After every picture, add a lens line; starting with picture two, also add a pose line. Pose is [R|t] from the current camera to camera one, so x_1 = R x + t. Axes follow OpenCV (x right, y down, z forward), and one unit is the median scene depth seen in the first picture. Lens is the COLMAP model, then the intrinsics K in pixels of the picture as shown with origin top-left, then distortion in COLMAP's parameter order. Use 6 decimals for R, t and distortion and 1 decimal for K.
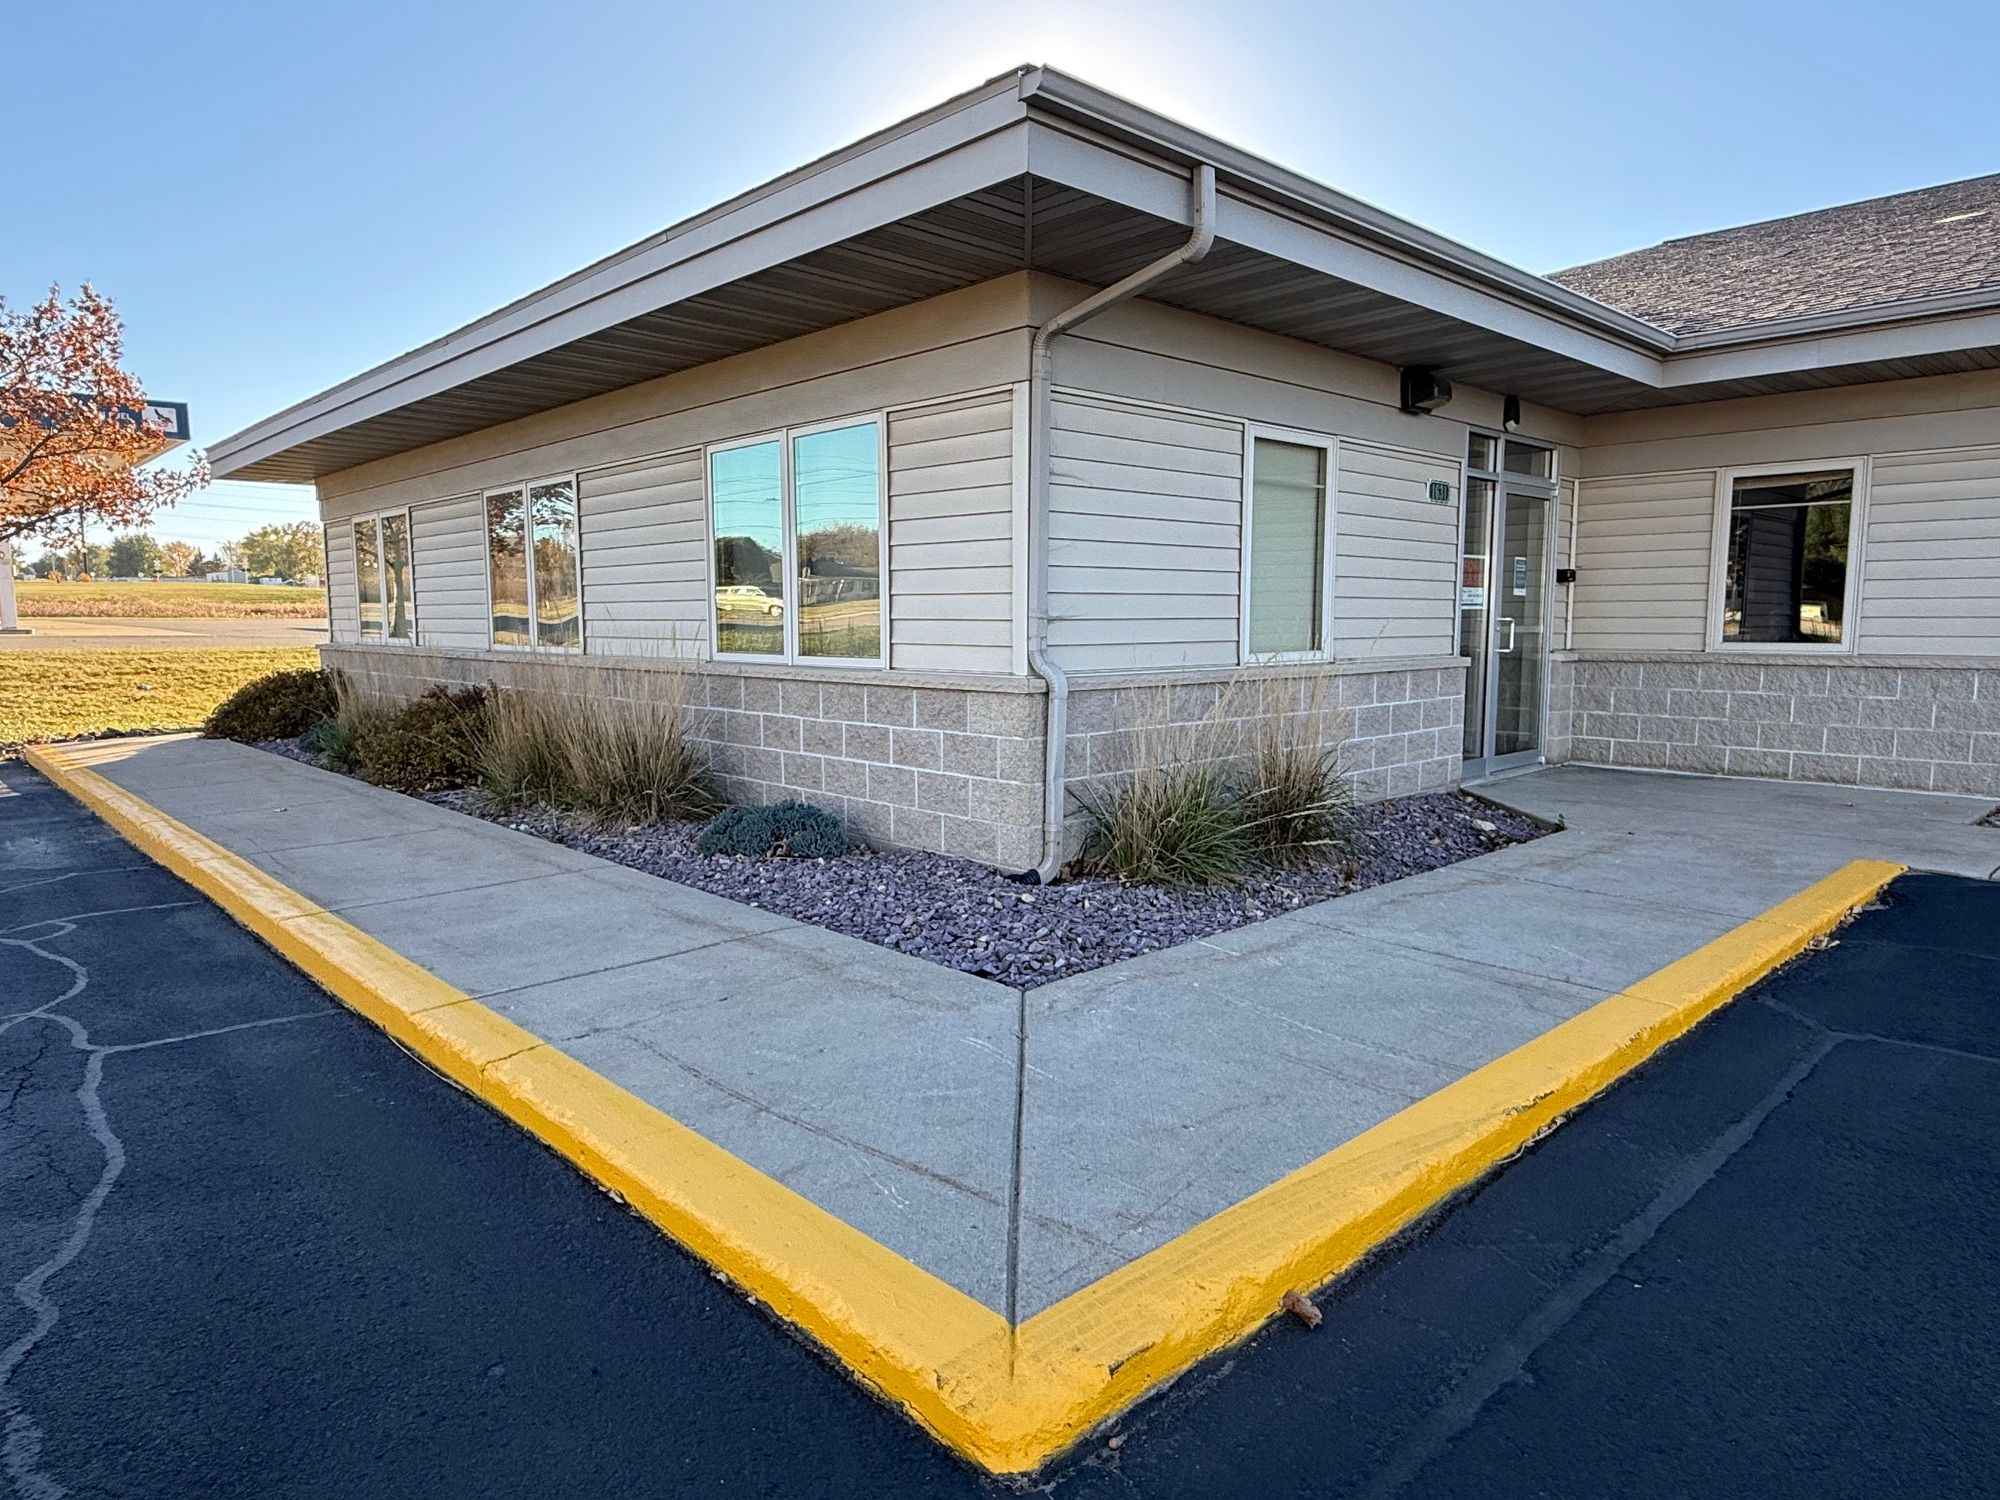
lens RADIAL K [[1225.9, 0, 991.5], [0, 1225.9, 755.5], [0, 0, 1]] dist [0.008085, -0.000223]
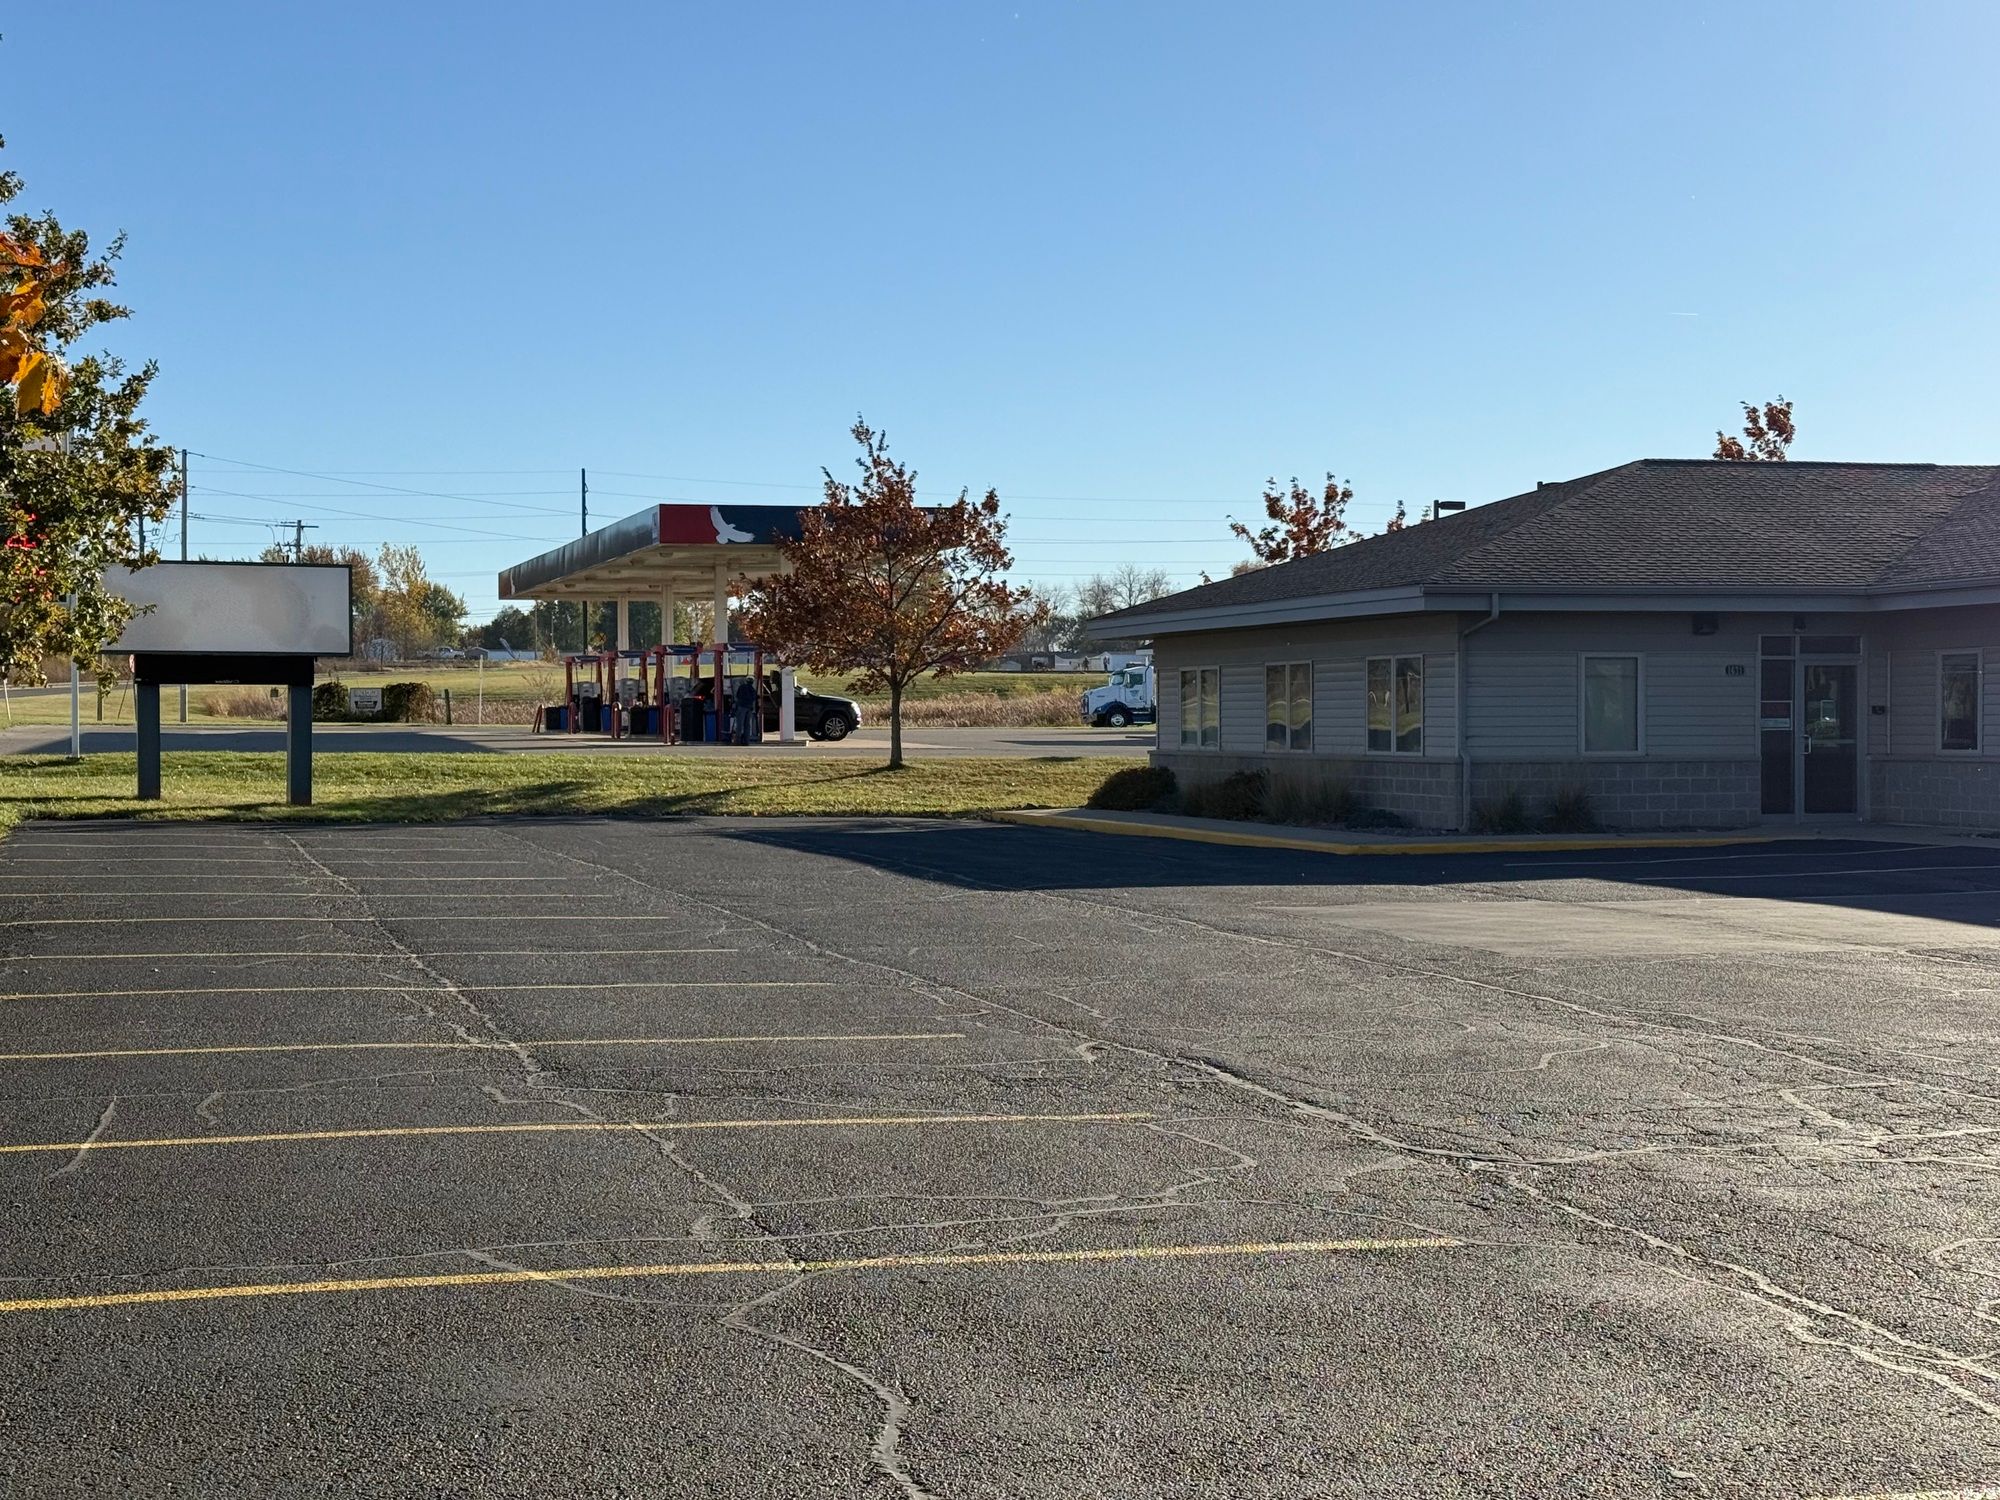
lens RADIAL K [[2873.2, 0, 999.2], [0, 2873.2, 747.0], [0, 0, 1]] dist [0.029150, 0.000000]
pose [[0.897392, 0.002973, -0.441225, 1.718601], [-0.047631, 0.994786, -0.090173, 0.476900], [0.438656, 0.101937, 0.892855, -4.576731]]
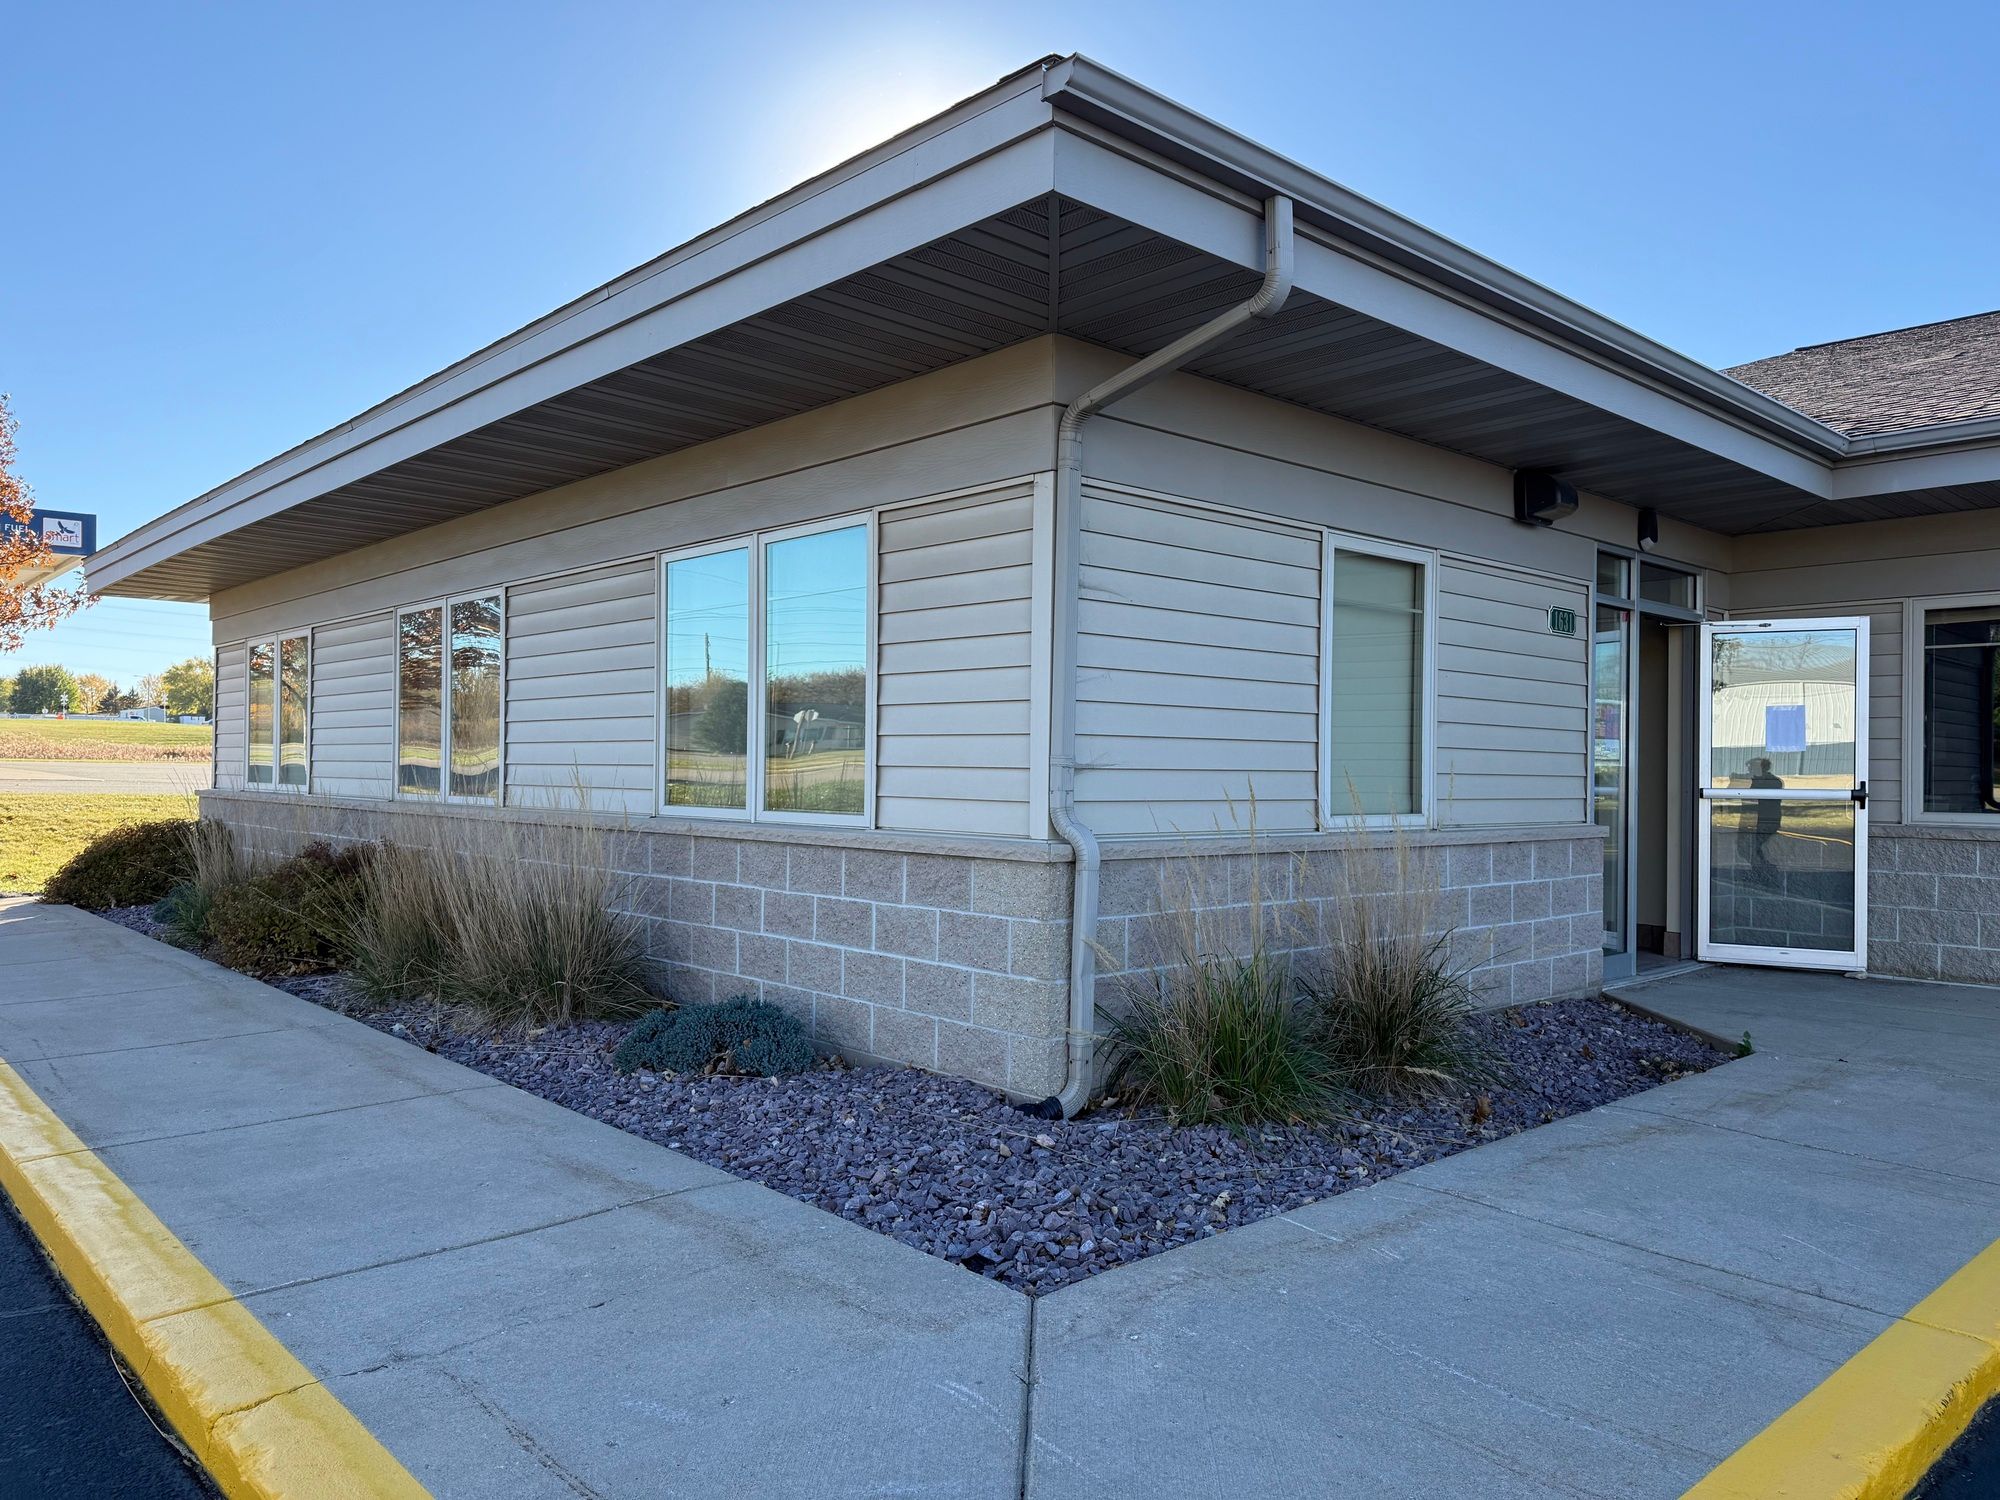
lens RADIAL K [[1421.6, 0, 992.6], [0, 1421.6, 759.5], [0, 0, 1]] dist [0.049189, -0.040285]
pose [[0.999792, 0.013681, -0.015146, 0.006261], [-0.015400, 0.992659, -0.119964, -0.006778], [0.013394, 0.120172, 0.992663, 0.091128]]
